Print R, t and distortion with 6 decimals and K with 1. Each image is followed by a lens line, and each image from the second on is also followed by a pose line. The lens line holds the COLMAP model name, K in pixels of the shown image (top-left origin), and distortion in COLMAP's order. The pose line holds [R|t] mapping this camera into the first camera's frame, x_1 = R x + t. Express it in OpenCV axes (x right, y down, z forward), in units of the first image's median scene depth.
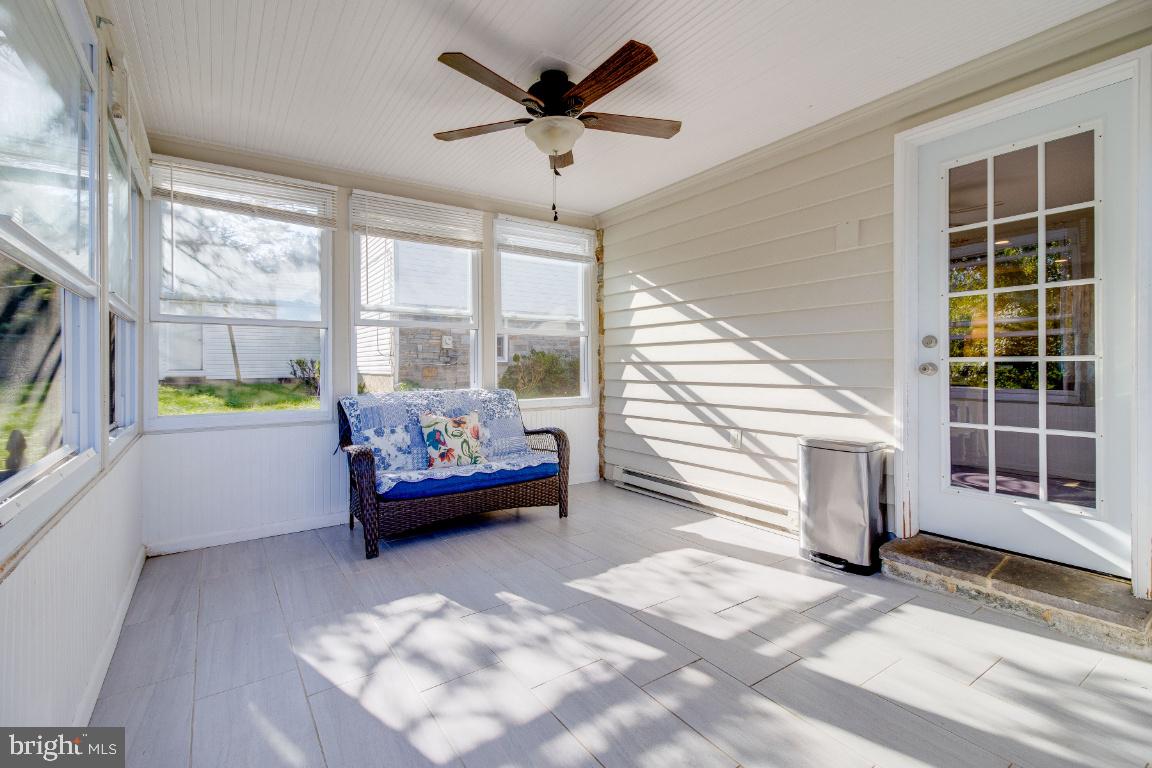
lens RADIAL K [[510.6, 0, 592.7], [0, 510.6, 364.4], [0, 0, 1]] dist [0.000750, -0.000089]
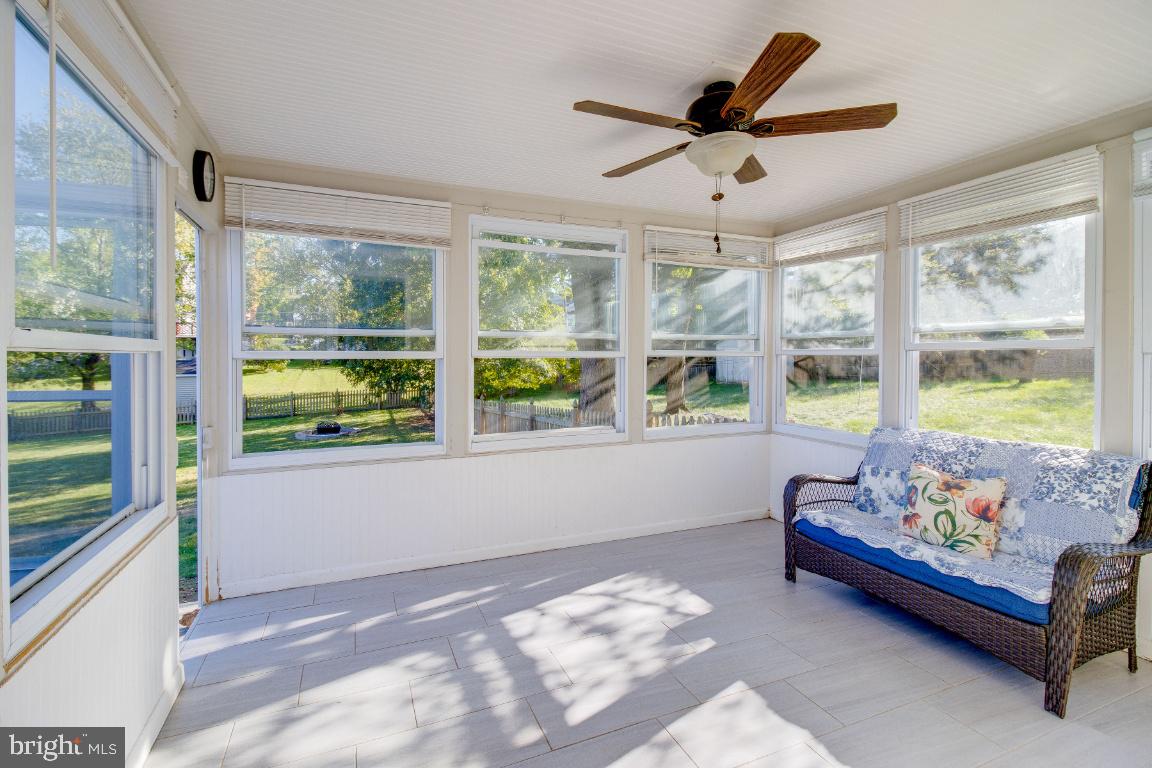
lens RADIAL K [[525.5, 0, 570.2], [0, 525.5, 360.9], [0, 0, 1]] dist [0.005257, -0.000256]
pose [[-0.224309, 0.012158, -0.974442, 0.959808], [-0.000380, 0.999921, 0.012563, -0.117633], [0.974518, 0.003188, -0.224287, 1.056556]]
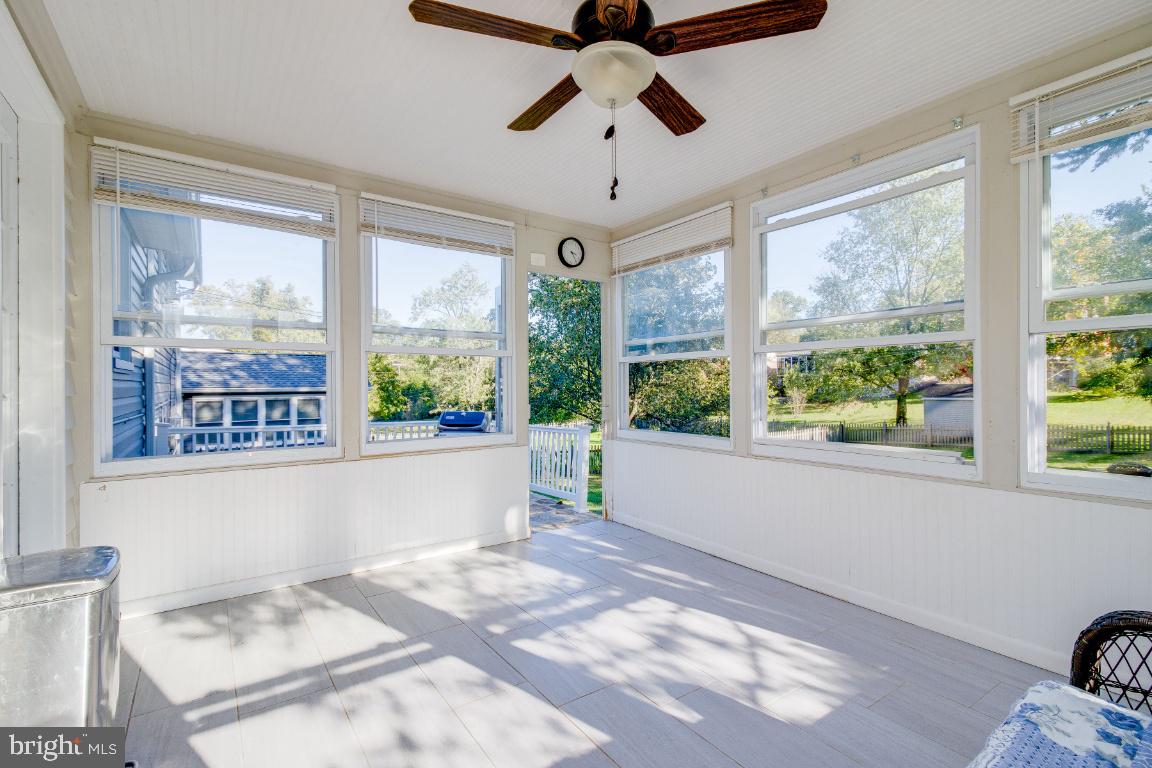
lens RADIAL K [[518.0, 0, 576.0], [0, 518.0, 384.0], [0, 0, 1]] dist [0.017431, -0.000053]
pose [[-0.999763, 0.013111, 0.017403, -0.032236], [0.013068, 0.999911, -0.002613, -0.026498], [-0.017435, -0.002385, -0.999845, 1.916032]]
